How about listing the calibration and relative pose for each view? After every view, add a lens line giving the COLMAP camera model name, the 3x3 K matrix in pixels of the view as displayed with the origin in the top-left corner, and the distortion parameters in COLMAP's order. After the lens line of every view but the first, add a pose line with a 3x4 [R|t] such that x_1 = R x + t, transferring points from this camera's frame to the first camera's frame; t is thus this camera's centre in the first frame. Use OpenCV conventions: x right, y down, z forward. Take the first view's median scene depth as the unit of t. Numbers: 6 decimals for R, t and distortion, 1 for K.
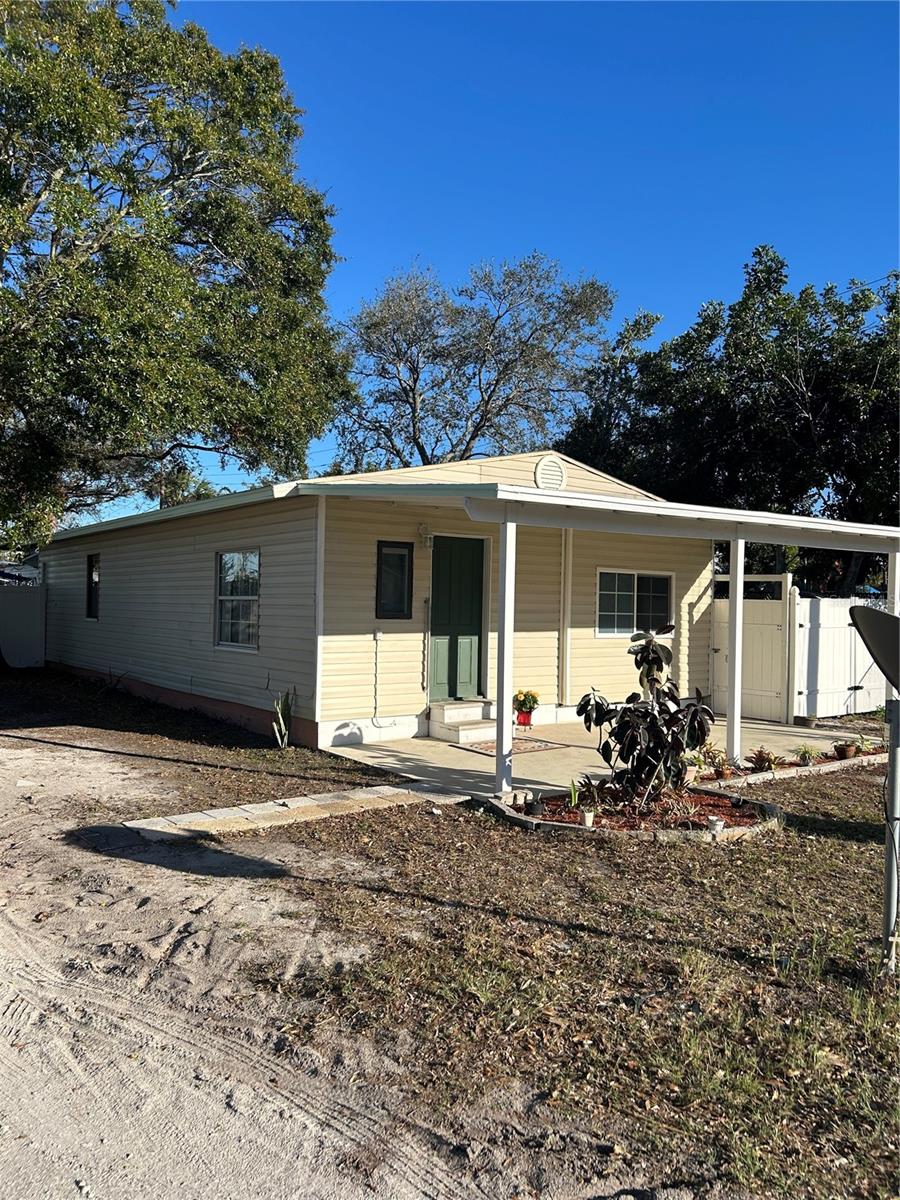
lens RADIAL K [[905.4, 0, 445.6], [0, 905.4, 601.4], [0, 0, 1]] dist [0.048833, -0.064219]
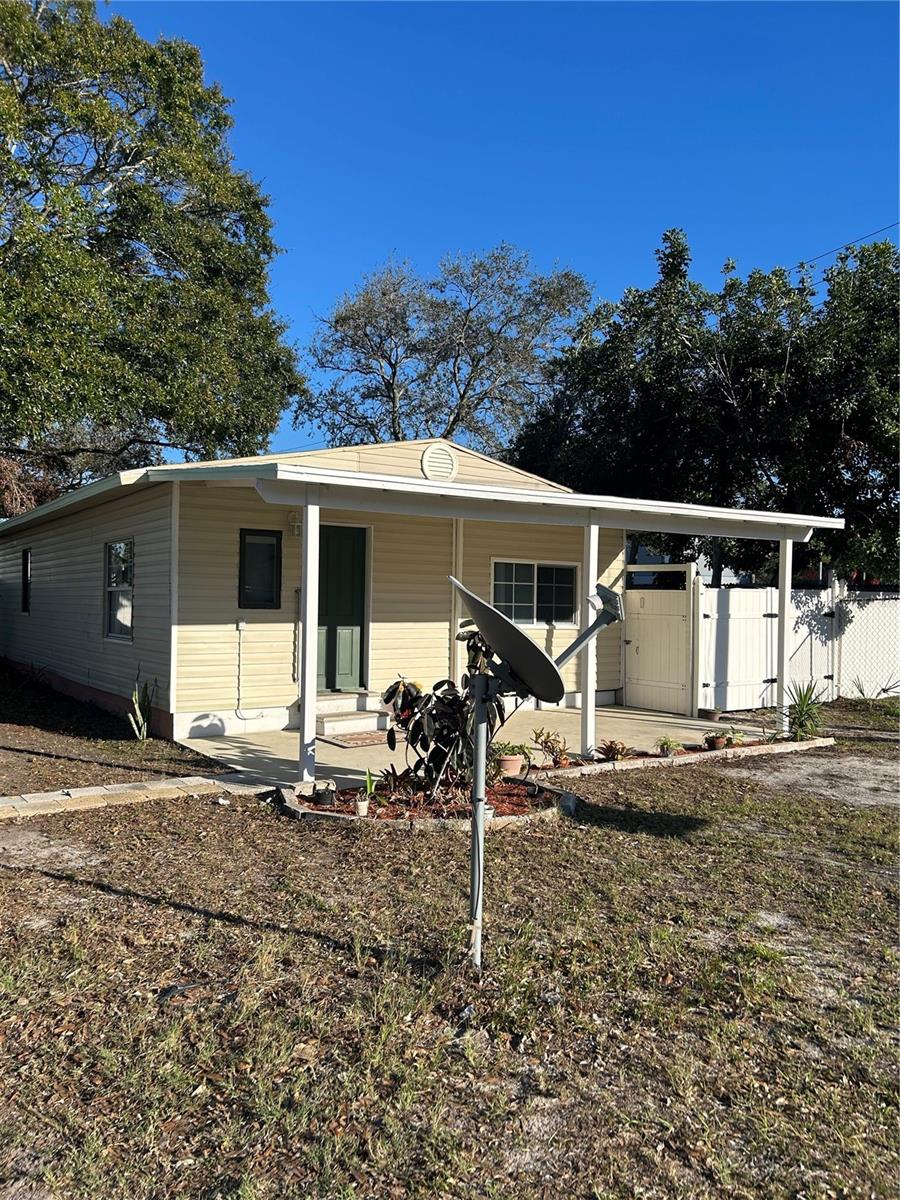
lens RADIAL K [[905.4, 0, 456.9], [0, 905.4, 603.7], [0, 0, 1]] dist [0.048833, -0.064219]
pose [[0.999494, -0.002891, -0.031683, 0.184035], [0.002975, 0.999992, 0.002625, 0.011992], [0.031675, -0.002718, 0.999495, 0.022184]]
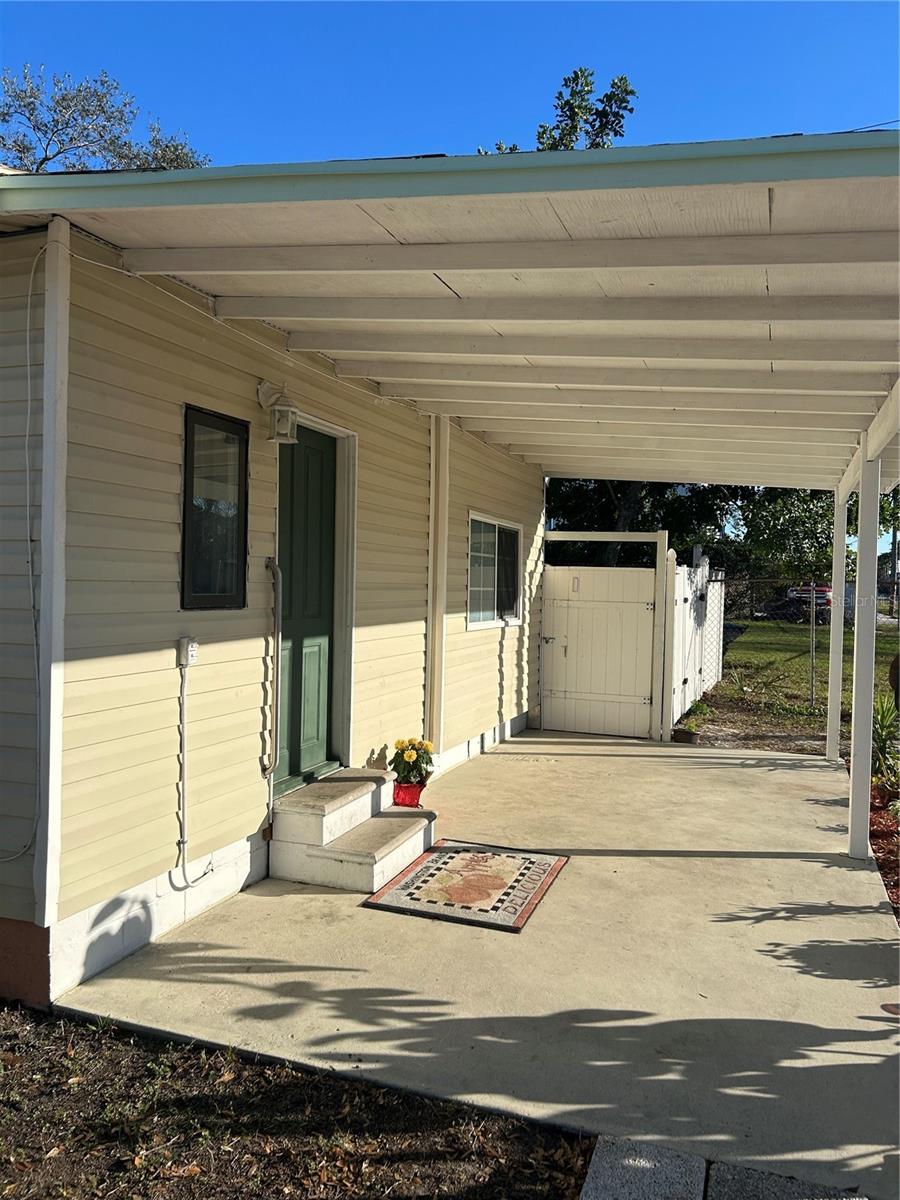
lens RADIAL K [[905.4, 0, 443.1], [0, 905.4, 601.9], [0, 0, 1]] dist [0.048833, -0.064219]
pose [[0.835679, -0.014000, 0.549039, -0.188513], [-0.005181, 0.999430, 0.033372, 0.002558], [-0.549193, -0.030733, 0.835130, 0.595072]]
